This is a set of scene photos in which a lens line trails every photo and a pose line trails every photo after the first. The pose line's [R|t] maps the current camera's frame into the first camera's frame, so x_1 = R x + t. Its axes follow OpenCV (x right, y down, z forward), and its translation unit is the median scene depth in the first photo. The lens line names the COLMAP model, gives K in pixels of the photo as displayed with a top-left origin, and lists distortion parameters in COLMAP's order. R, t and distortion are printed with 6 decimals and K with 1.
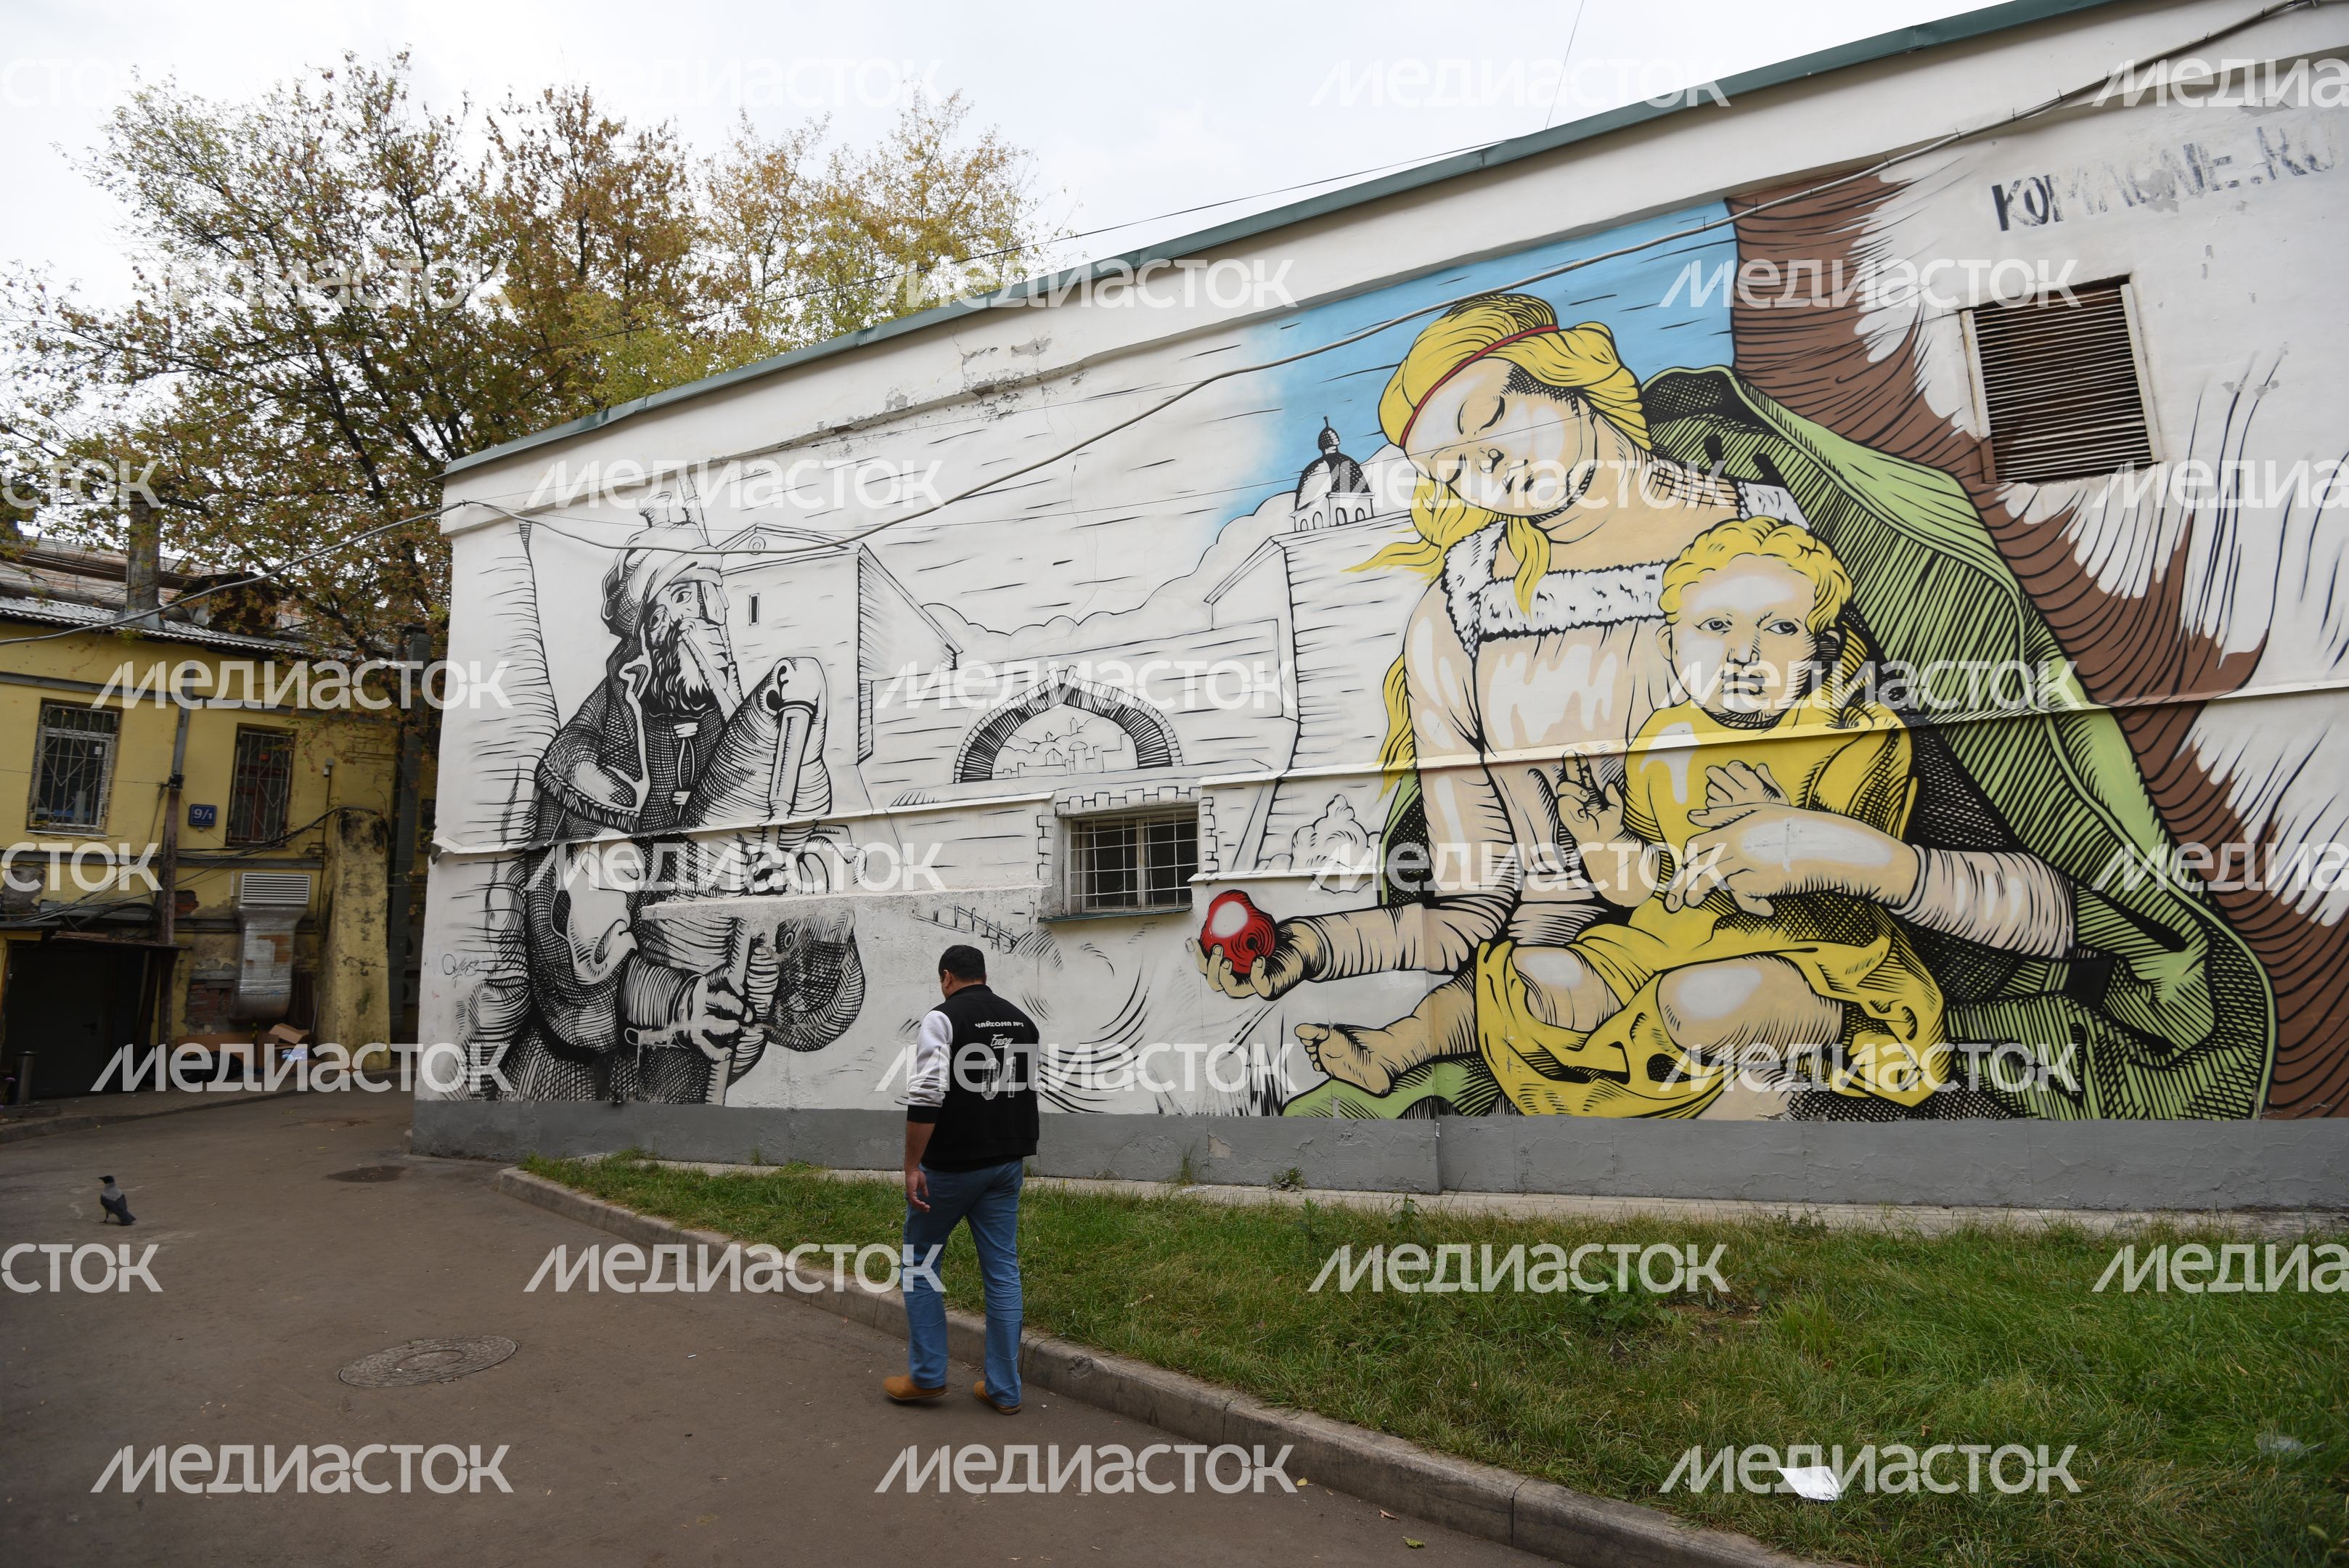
lens RADIAL K [[1075.1, 0, 1172.1], [0, 1075.1, 778.1], [0, 0, 1]] dist [0.004812, -0.036095]
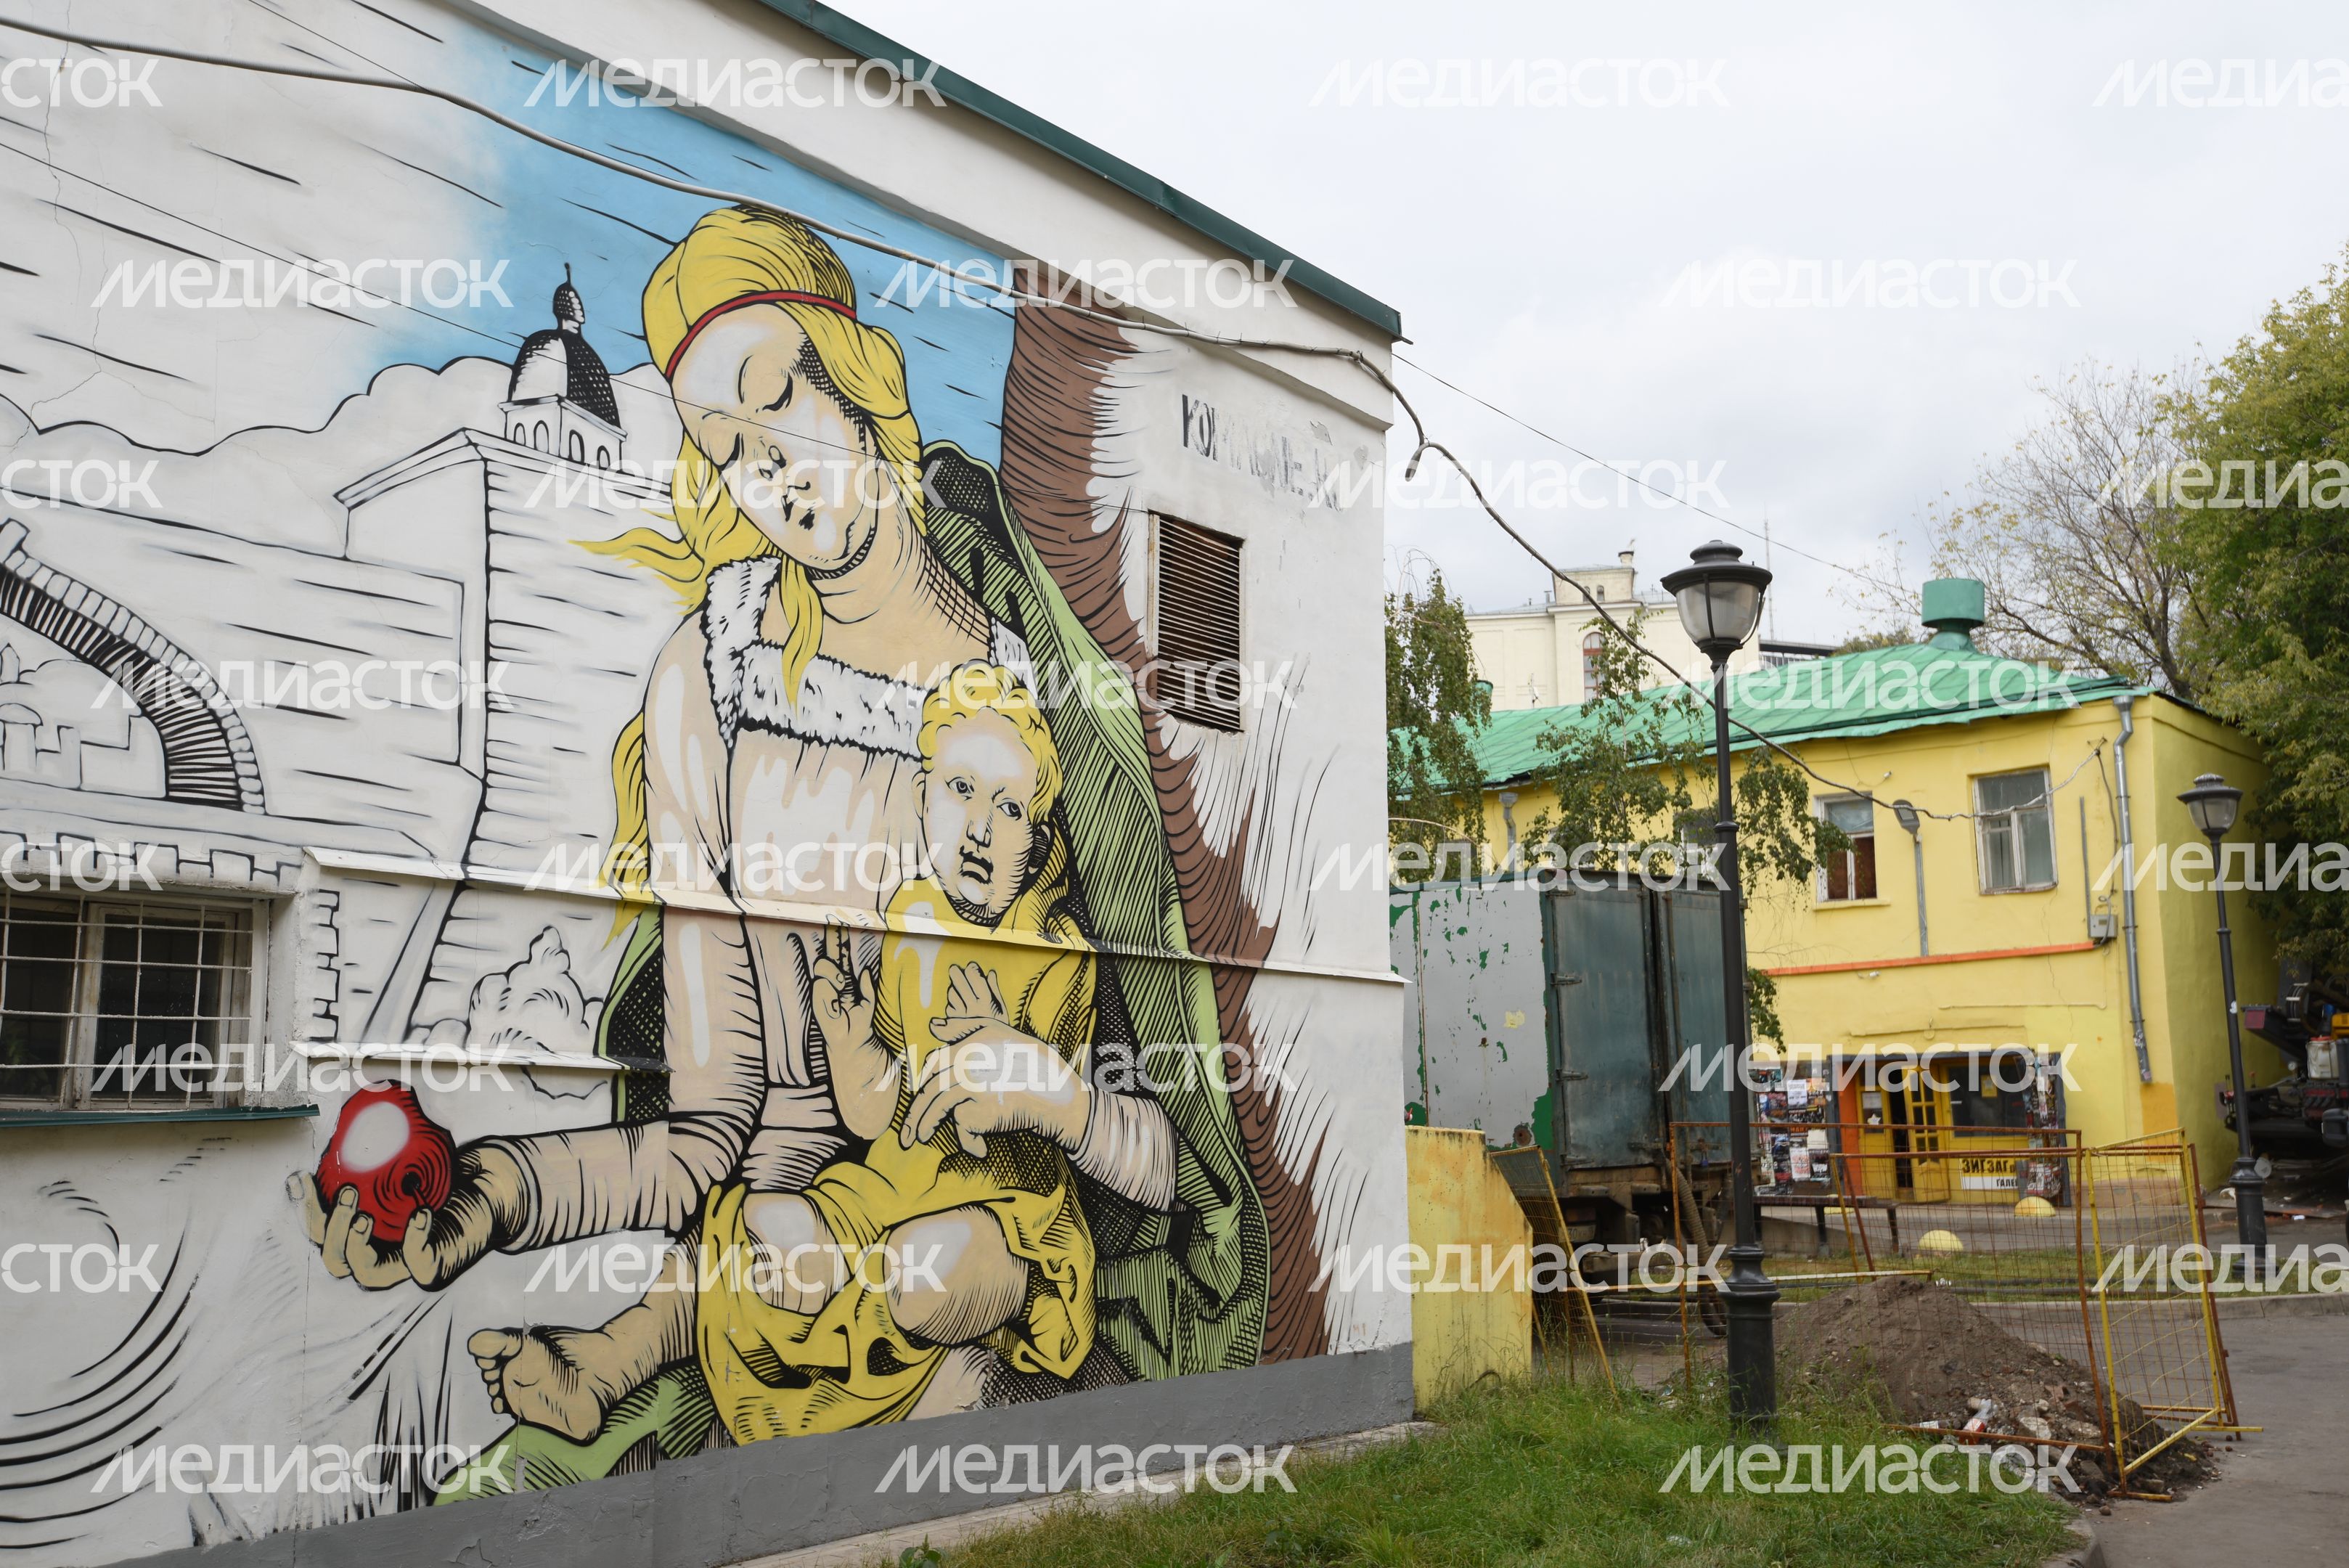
lens RADIAL K [[2247.8, 0, 1174.5], [0, 2247.8, 784.0], [0, 0, 1]] dist [0.056353, -0.021355]
pose [[0.255827, 0.185381, 0.948782, -0.987640], [-0.144315, 0.977767, -0.152132, 0.081923], [-0.955890, -0.098004, 0.276892, 0.374368]]
